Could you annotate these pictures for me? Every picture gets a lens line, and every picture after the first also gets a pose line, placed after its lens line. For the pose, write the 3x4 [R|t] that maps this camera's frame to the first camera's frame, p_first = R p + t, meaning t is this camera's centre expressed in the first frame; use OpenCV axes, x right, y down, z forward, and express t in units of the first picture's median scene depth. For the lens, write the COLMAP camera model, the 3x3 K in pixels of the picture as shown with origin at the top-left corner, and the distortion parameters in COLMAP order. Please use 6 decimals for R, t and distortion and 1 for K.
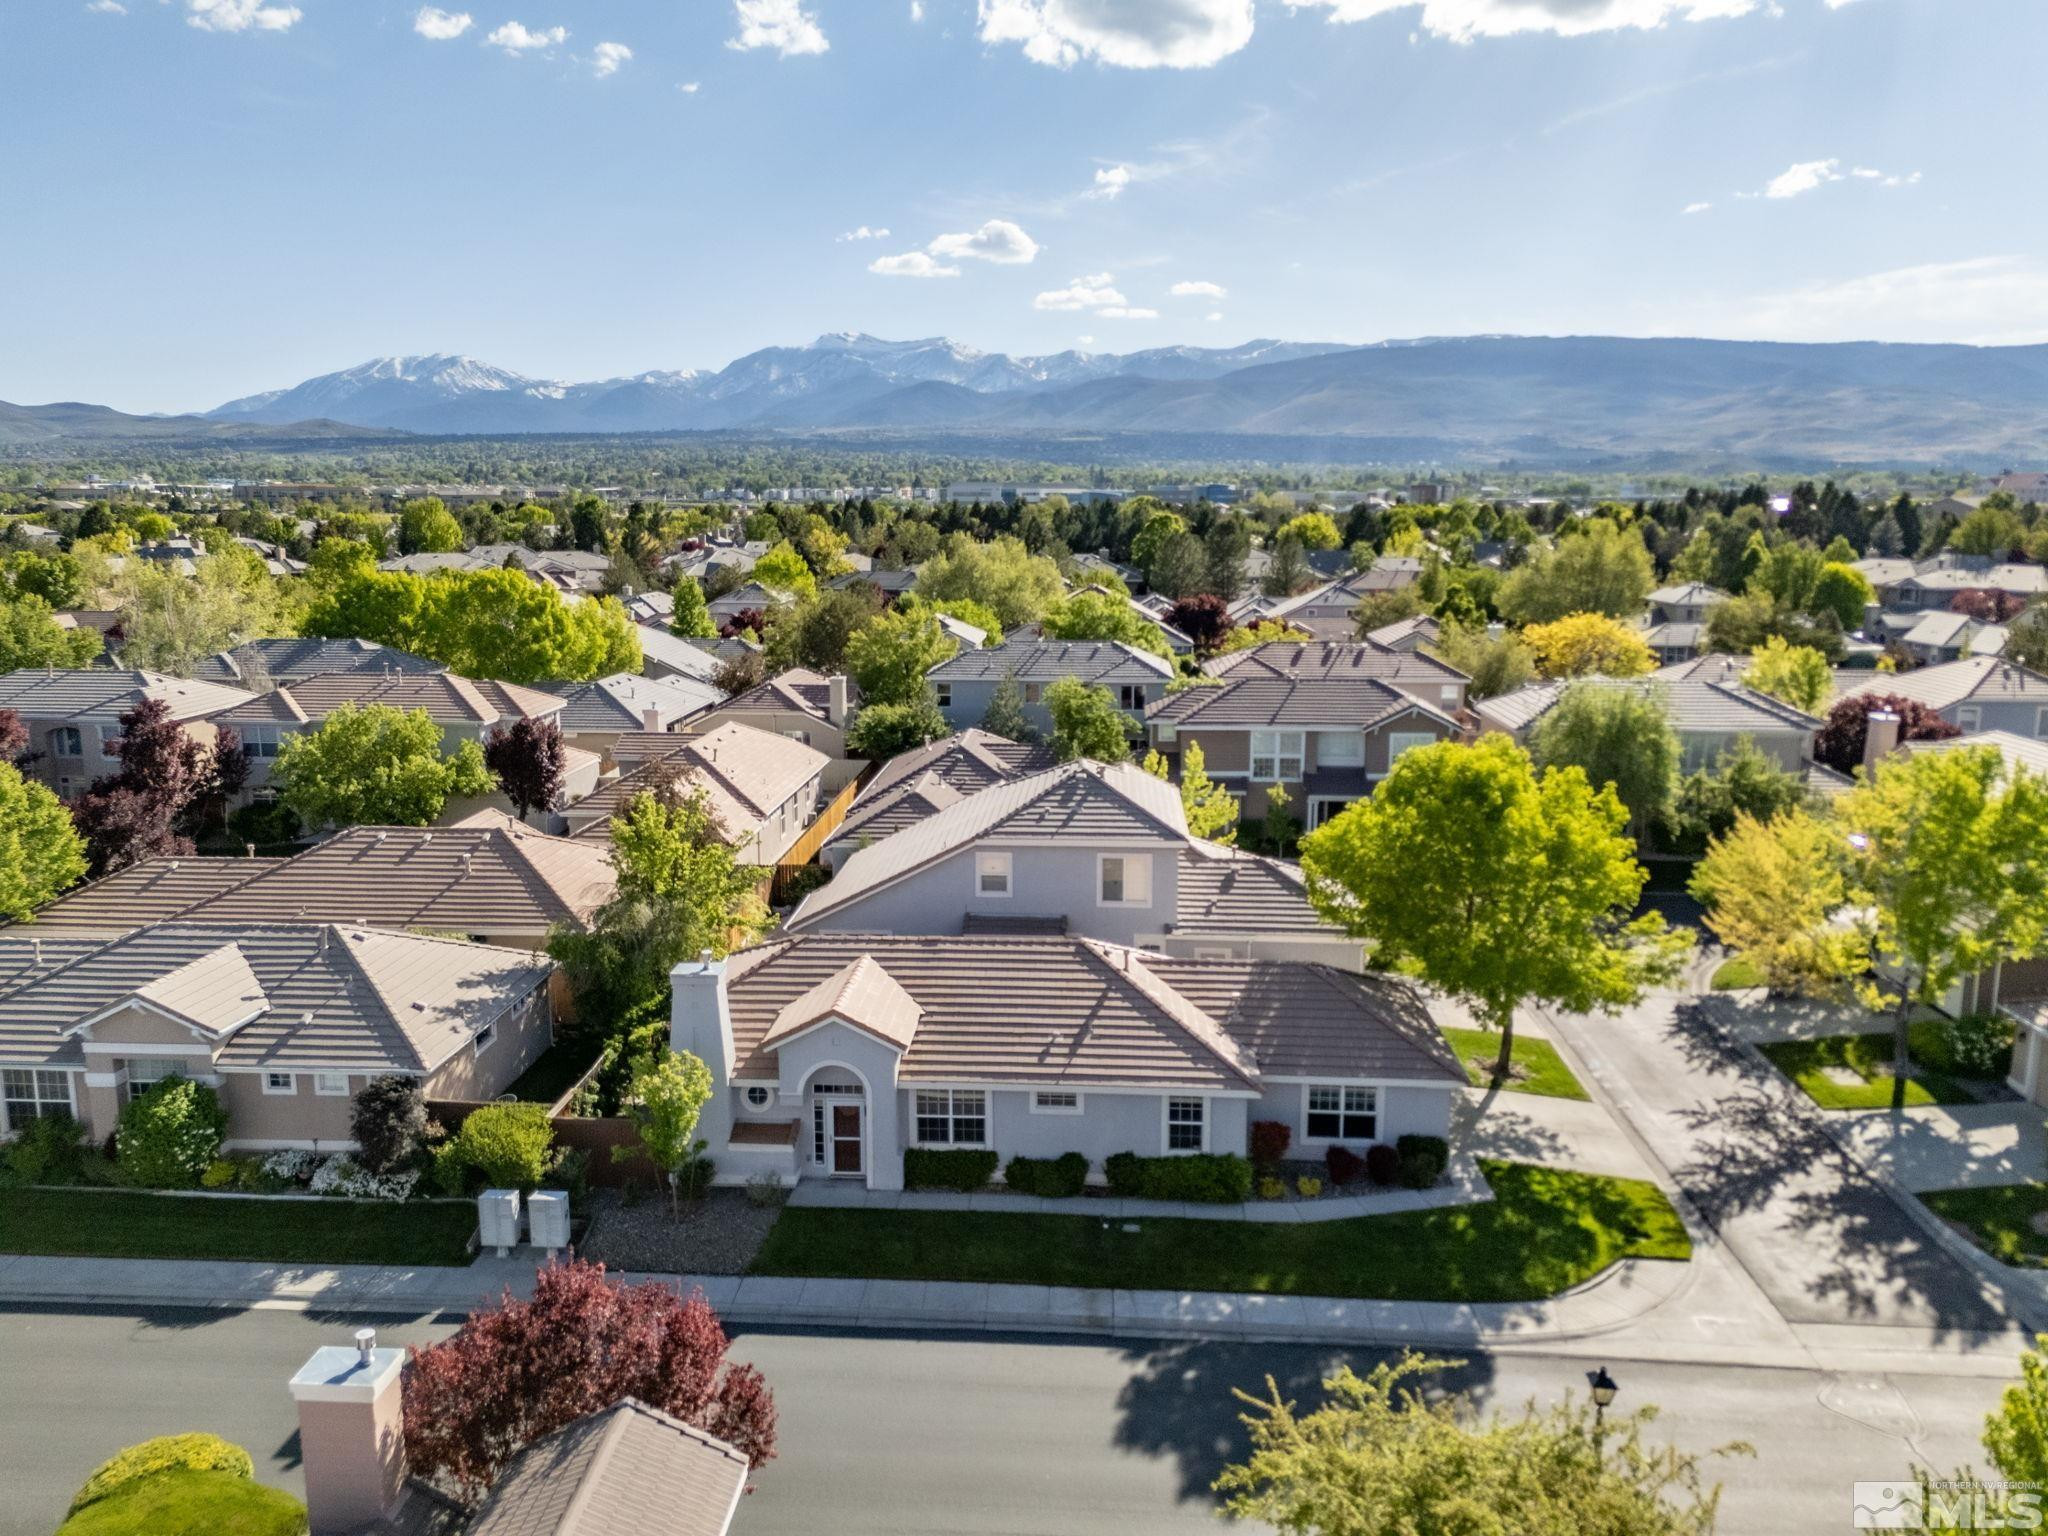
lens RADIAL K [[1507.5, 0, 1033.4], [0, 1507.5, 765.2], [0, 0, 1]] dist [0.053410, -0.028977]
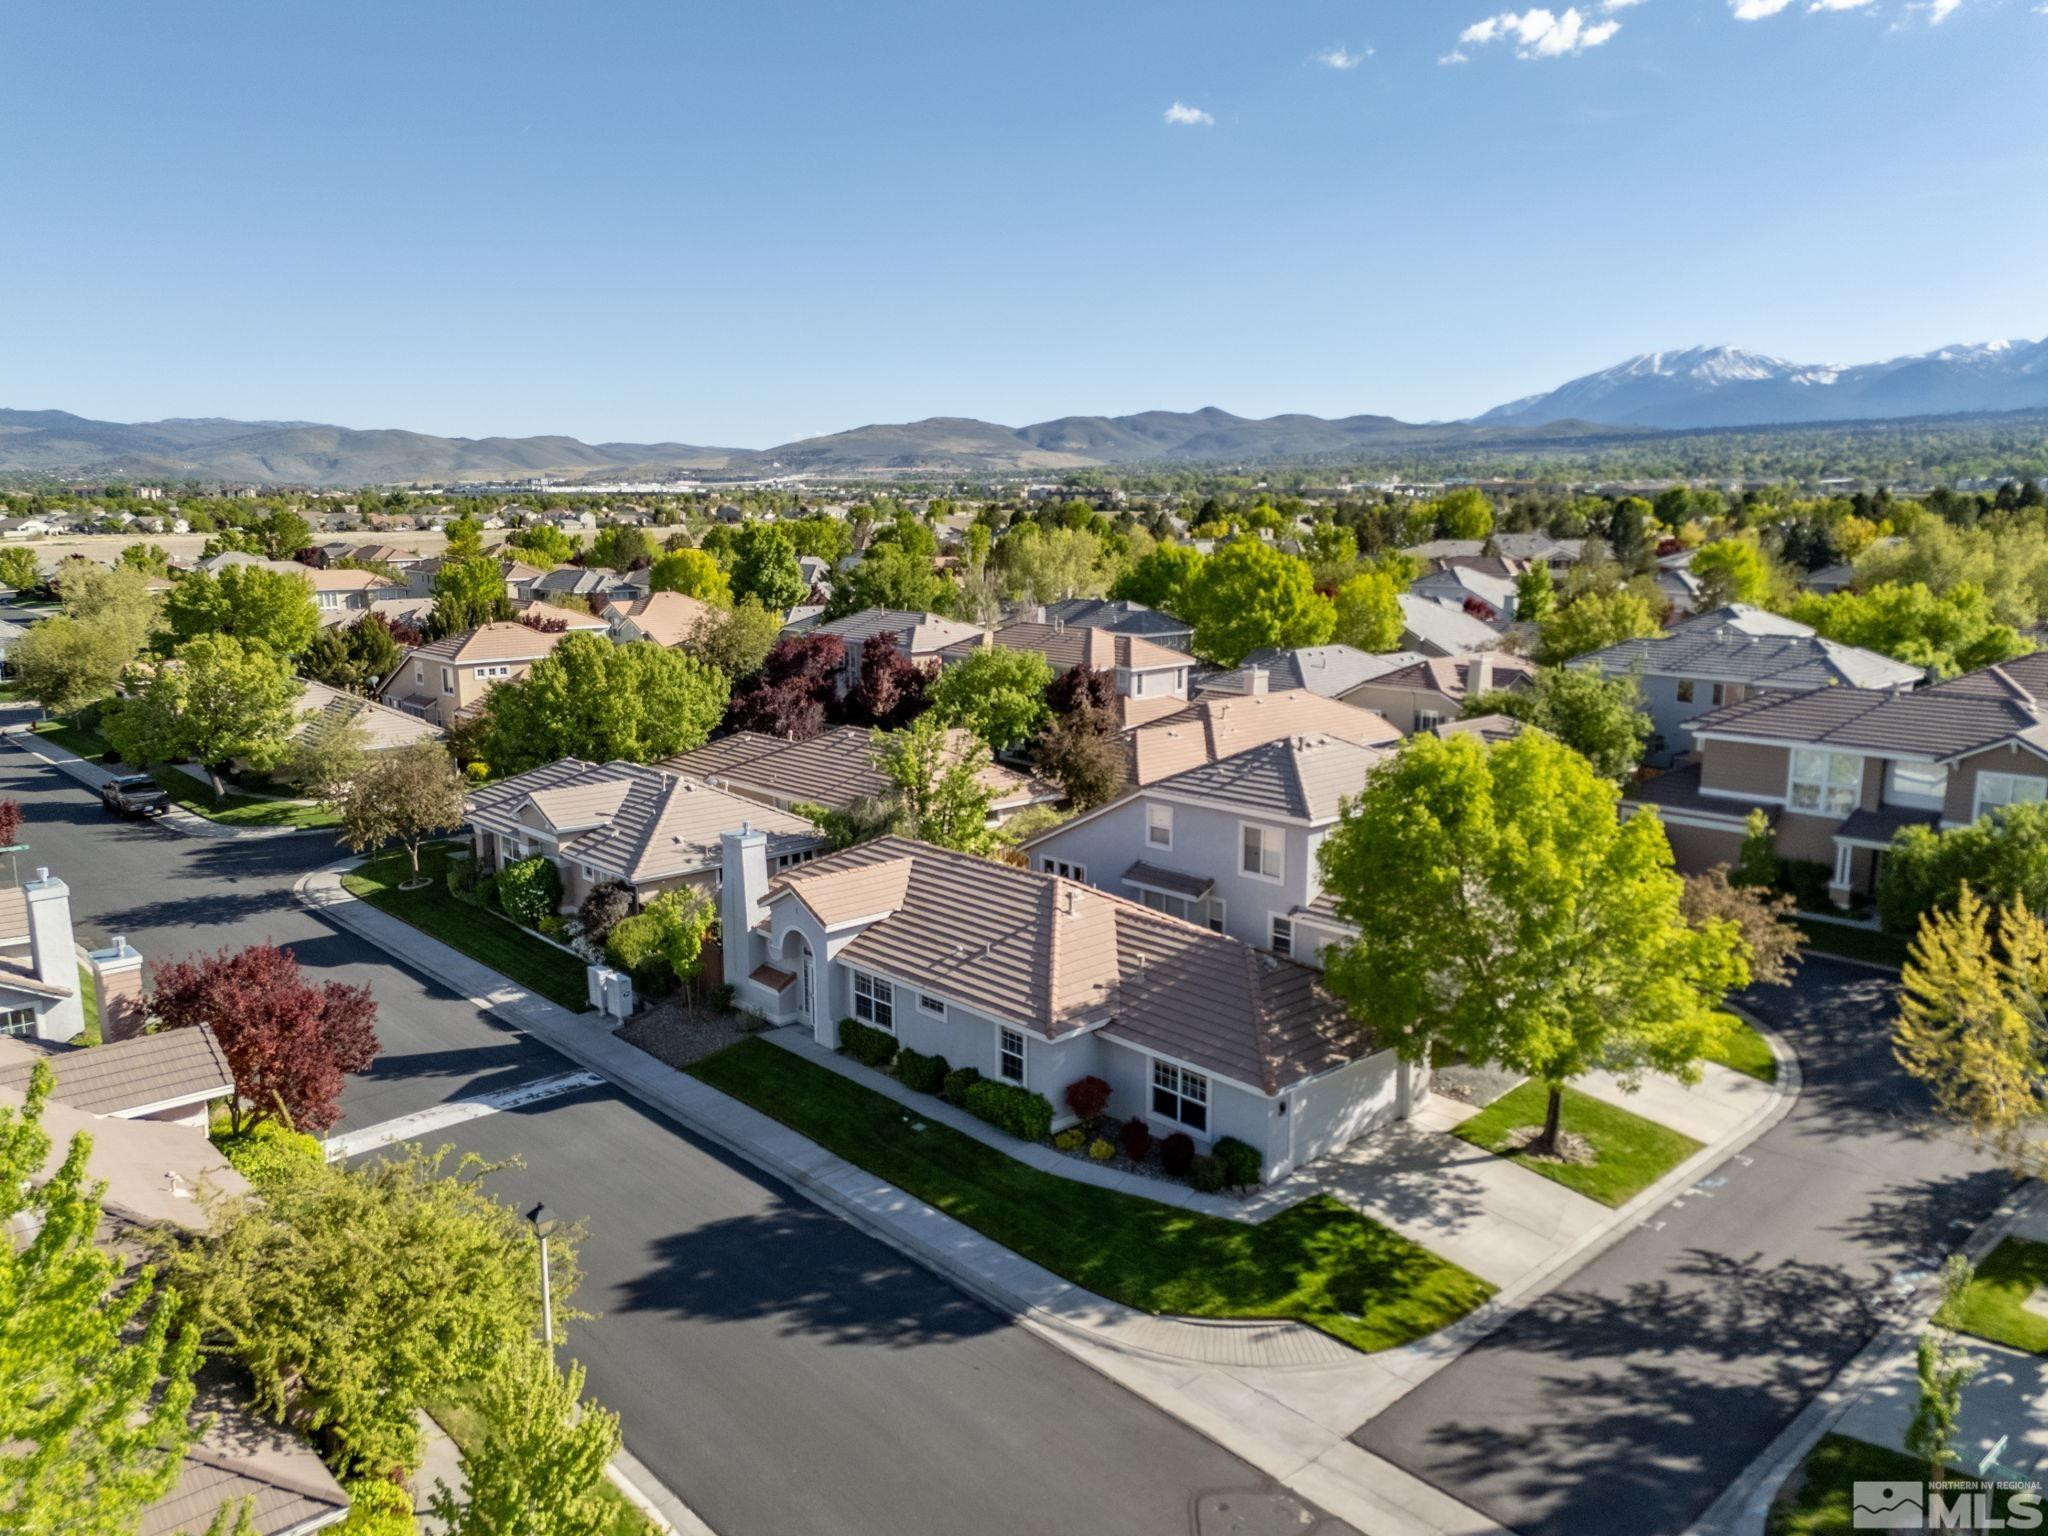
lens RADIAL K [[1507.5, 0, 1019.0], [0, 1507.5, 751.7], [0, 0, 1]] dist [0.053410, -0.028977]
pose [[0.721153, 0.113809, -0.683363, 0.779046], [-0.117785, 0.992195, 0.040944, -0.011429], [0.682689, 0.050963, 0.728930, 0.237110]]
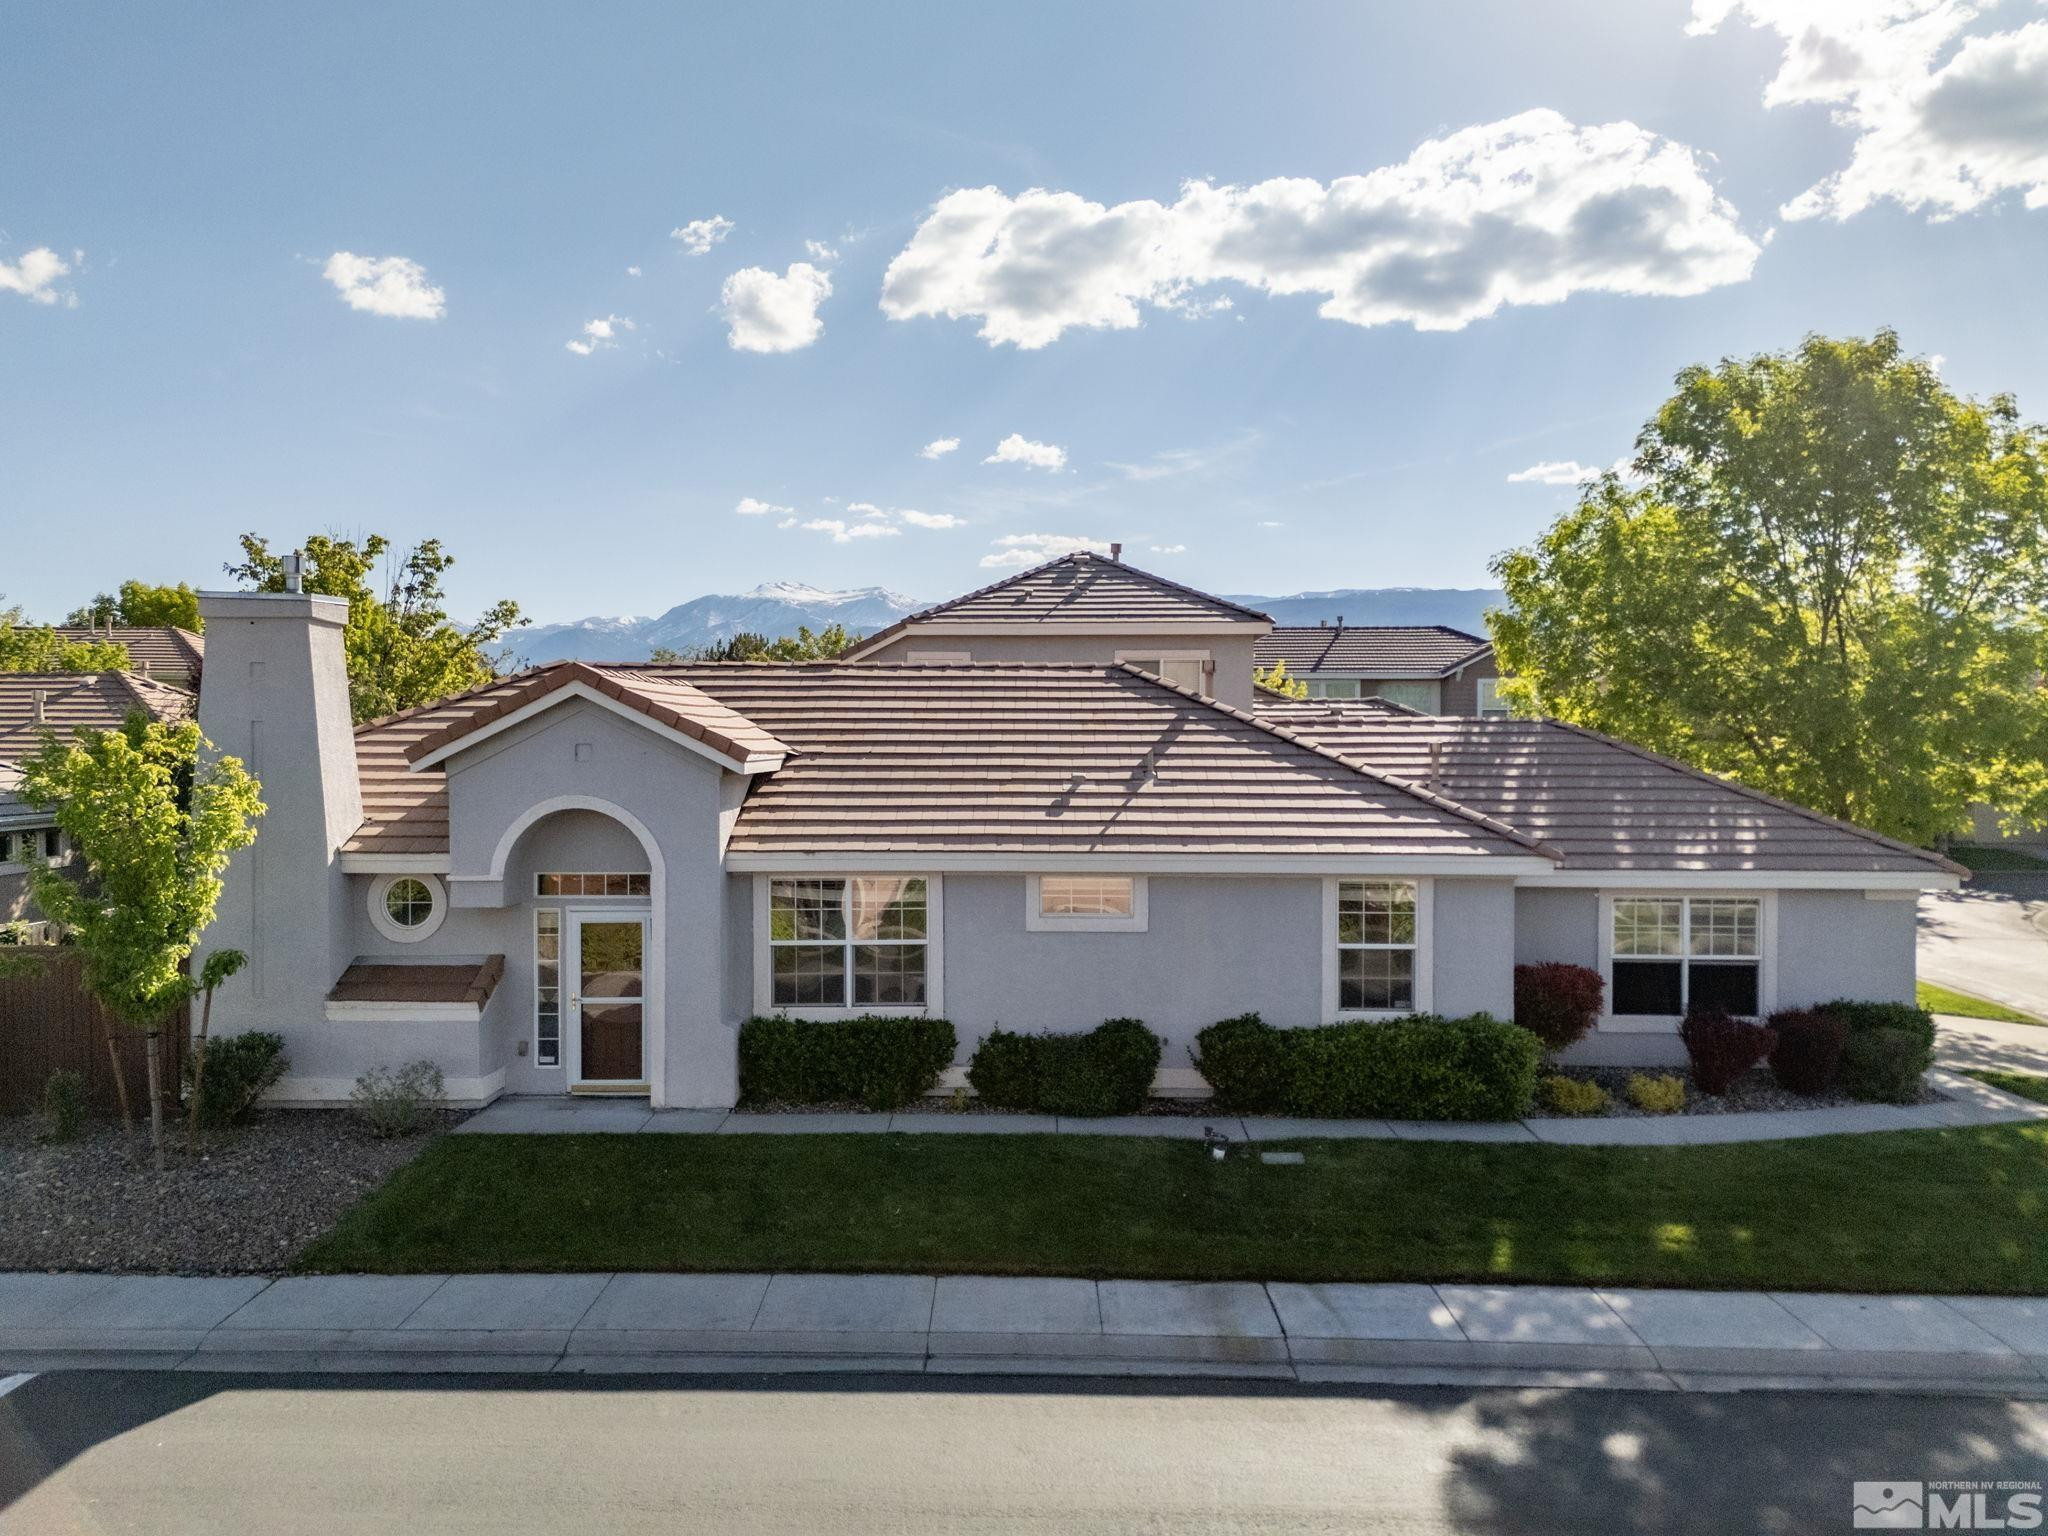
lens RADIAL K [[1507.5, 0, 1033.8], [0, 1507.5, 782.7], [0, 0, 1]] dist [0.053410, -0.028977]
pose [[0.998999, 0.000427, 0.044740, -0.020190], [0.006067, 0.989425, -0.144918, 0.249772], [-0.044329, 0.145045, 0.988432, 0.551243]]
